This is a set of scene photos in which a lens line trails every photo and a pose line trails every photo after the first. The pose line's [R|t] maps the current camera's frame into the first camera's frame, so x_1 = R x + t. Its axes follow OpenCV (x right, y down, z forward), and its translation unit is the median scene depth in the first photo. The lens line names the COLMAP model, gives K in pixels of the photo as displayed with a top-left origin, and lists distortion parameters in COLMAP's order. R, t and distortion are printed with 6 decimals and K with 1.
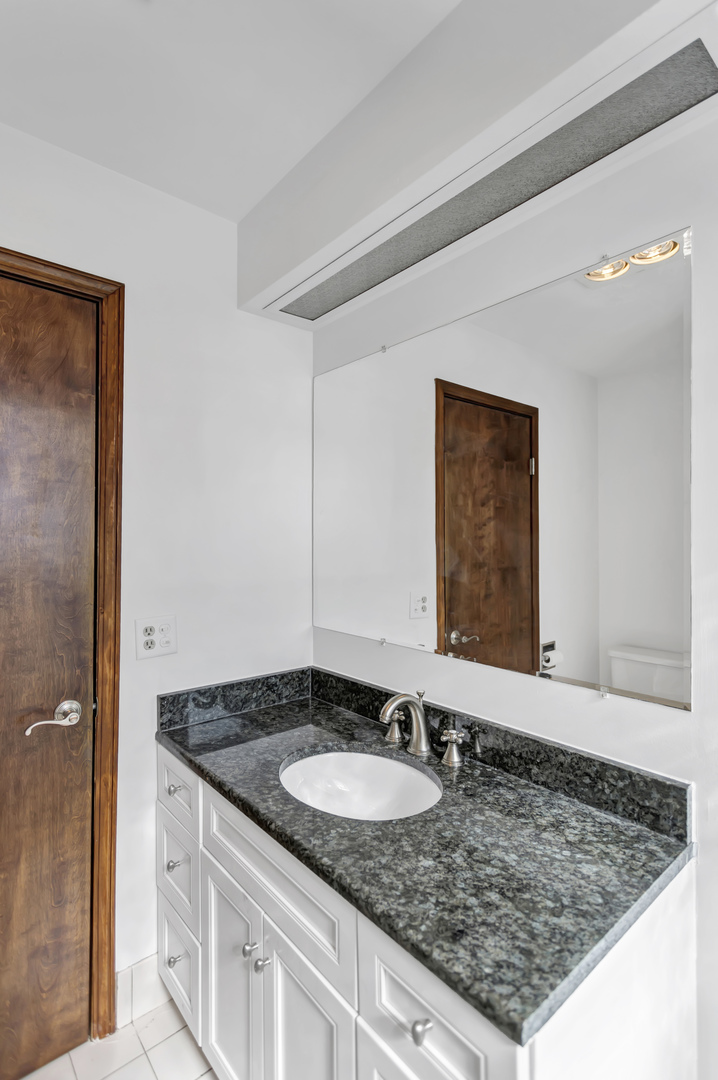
lens RADIAL K [[525.0, 0, 358.8], [0, 525.0, 535.8], [0, 0, 1]] dist [0.000676, 0.000603]
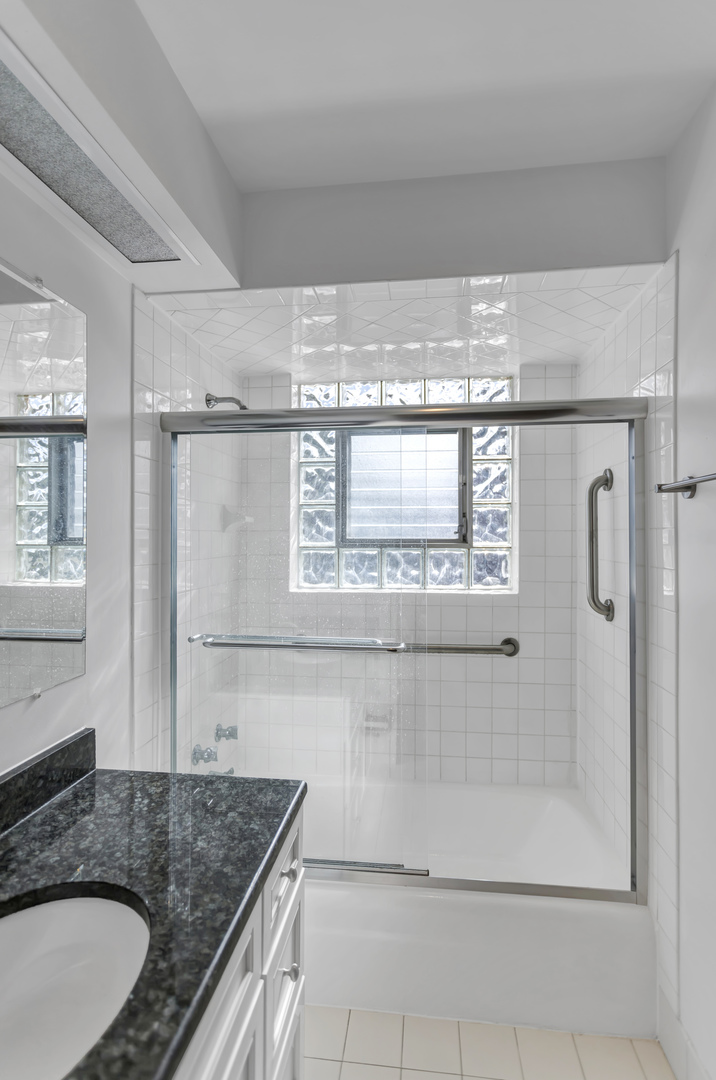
lens RADIAL K [[525.0, 0, 357.8], [0, 525.0, 535.8], [0, 0, 1]] dist [0.000676, 0.000603]
pose [[-0.678203, 0.000763, 0.734874, -0.862980], [-0.002287, 0.999992, -0.003149, -0.017815], [-0.734871, -0.003816, -0.678196, 1.450409]]
